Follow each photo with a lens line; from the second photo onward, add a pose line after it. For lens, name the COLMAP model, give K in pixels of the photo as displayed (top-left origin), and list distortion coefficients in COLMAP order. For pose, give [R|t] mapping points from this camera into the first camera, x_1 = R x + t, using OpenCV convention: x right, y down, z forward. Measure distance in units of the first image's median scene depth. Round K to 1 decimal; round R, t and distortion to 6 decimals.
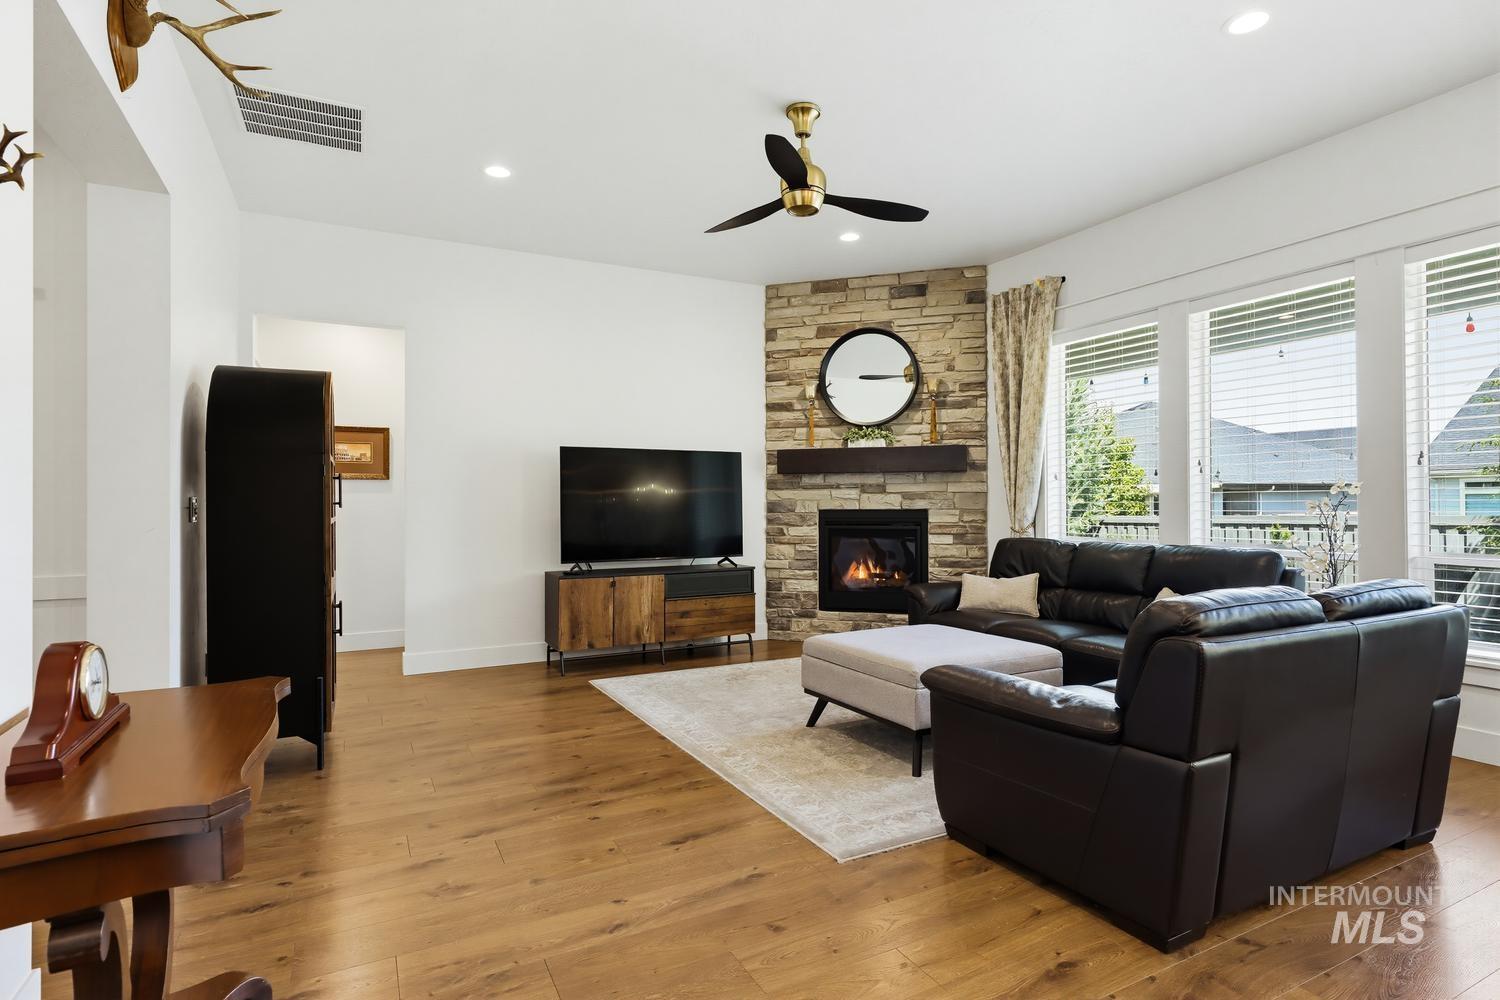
lens RADIAL K [[758.7, 0, 753.8], [0, 758.7, 497.8], [0, 0, 1]] dist [-0.000116, 0.000123]
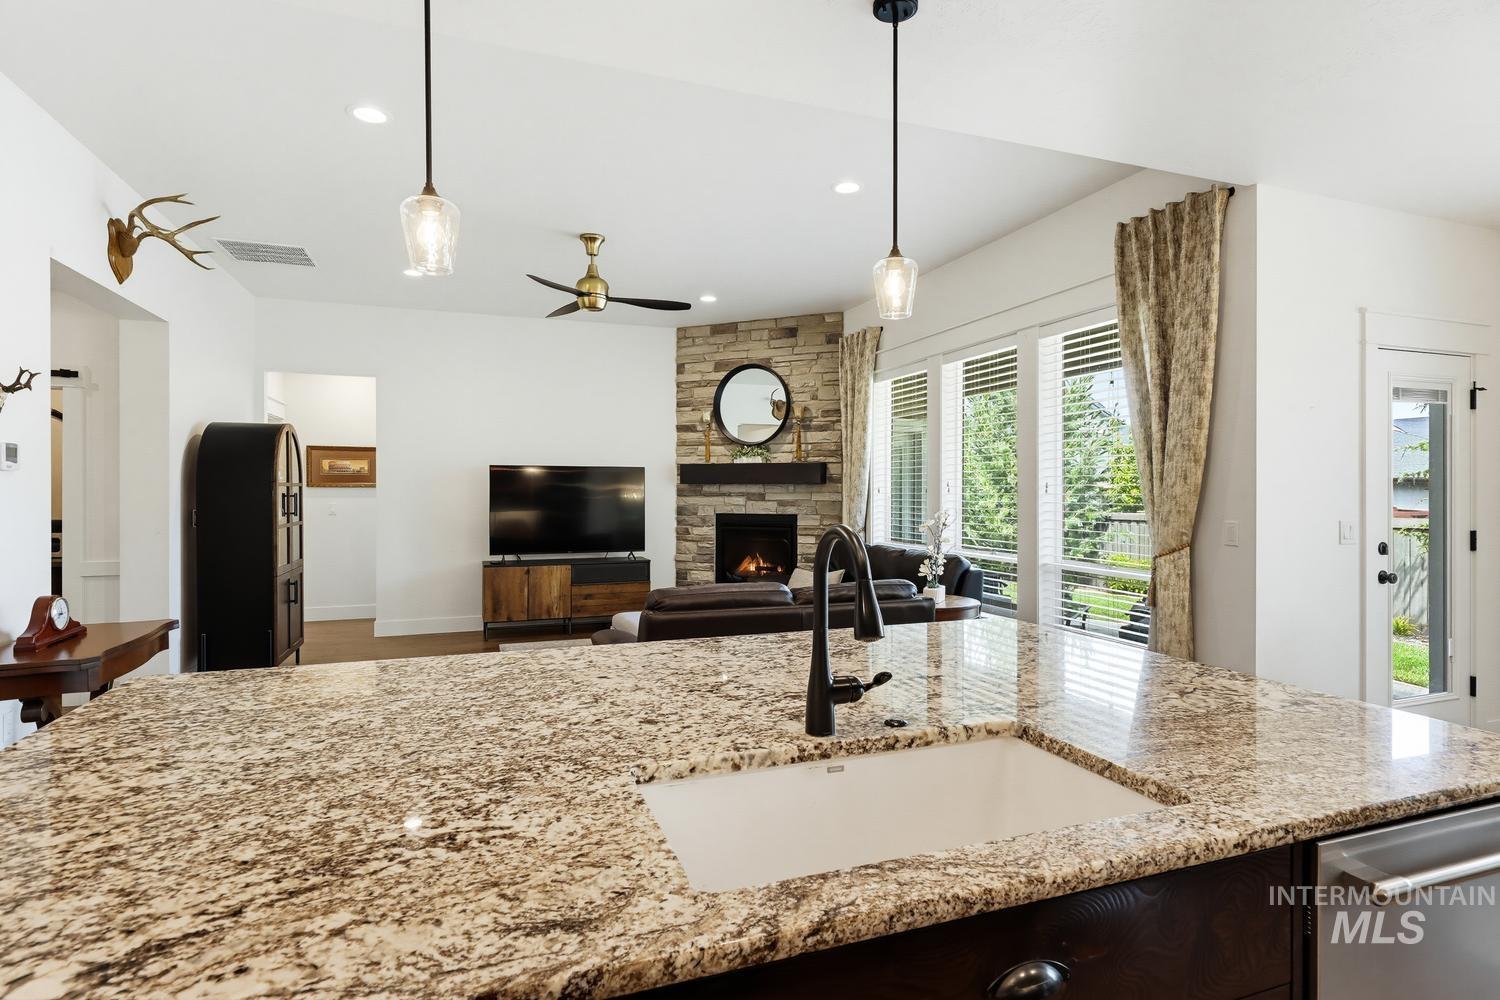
lens RADIAL K [[770.7, 0, 761.8], [0, 770.7, 493.6], [0, 0, 1]] dist [0.002876, -0.000284]
pose [[0.992437, 0.006704, -0.122572, 0.328220], [-0.005263, 0.999913, 0.012083, -0.033183], [0.122642, -0.011346, 0.992386, -0.225289]]
